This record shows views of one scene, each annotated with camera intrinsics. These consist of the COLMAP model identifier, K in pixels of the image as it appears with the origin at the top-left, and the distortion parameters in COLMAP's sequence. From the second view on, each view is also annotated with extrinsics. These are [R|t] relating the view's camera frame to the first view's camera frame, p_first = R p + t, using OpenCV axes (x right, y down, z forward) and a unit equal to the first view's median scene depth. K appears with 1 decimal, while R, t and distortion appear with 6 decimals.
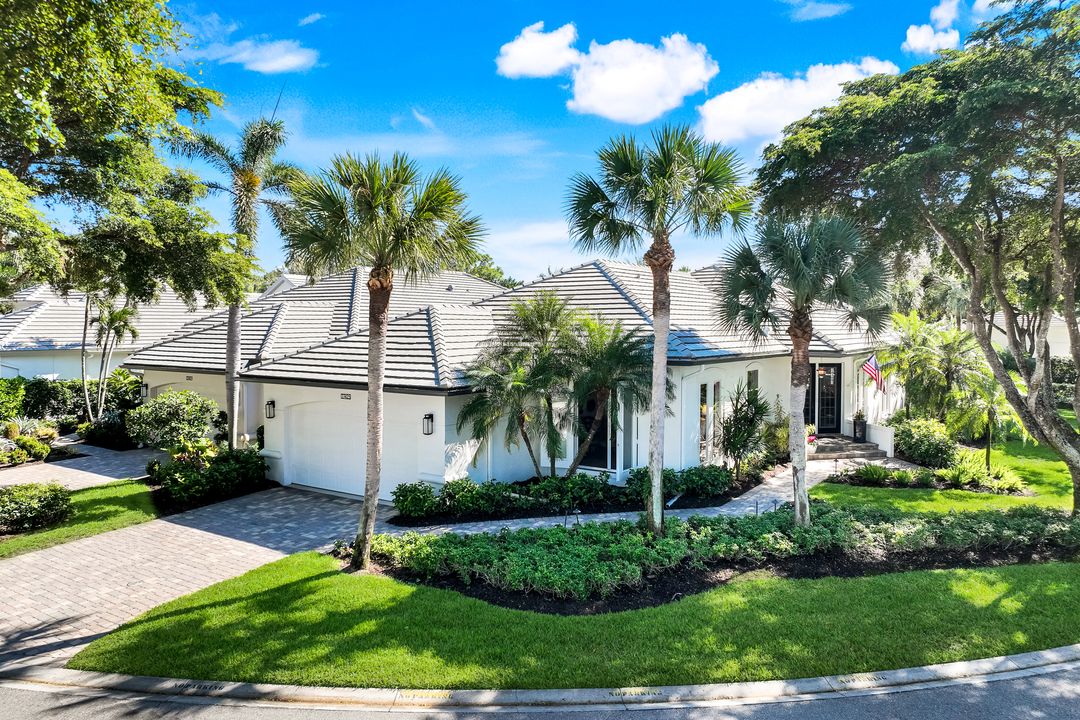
lens RADIAL K [[757.7, 0, 540.0], [0, 757.7, 360.0], [0, 0, 1]] dist [0.003382, 0.008105]
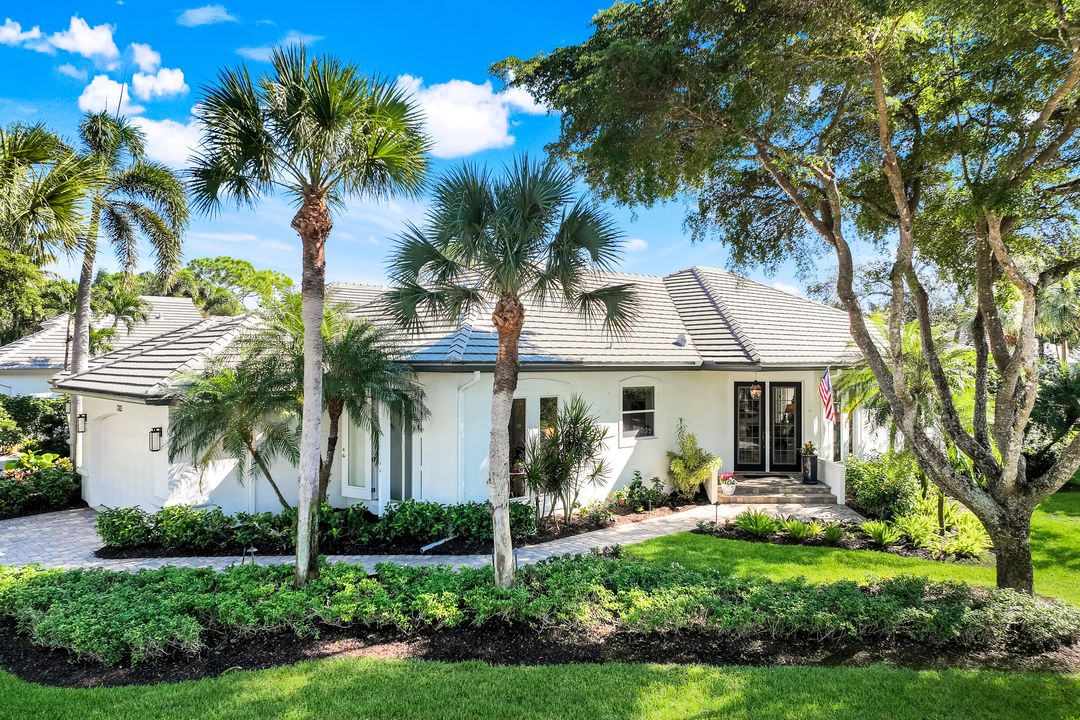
lens RADIAL K [[783.4, 0, 540.0], [0, 783.4, 360.0], [0, 0, 1]] dist [0.004157, 0.002873]
pose [[0.975254, -0.000088, -0.221088, 0.471273], [-0.010006, 0.998958, -0.044535, 0.030669], [0.220861, 0.045645, 0.974237, 0.230531]]
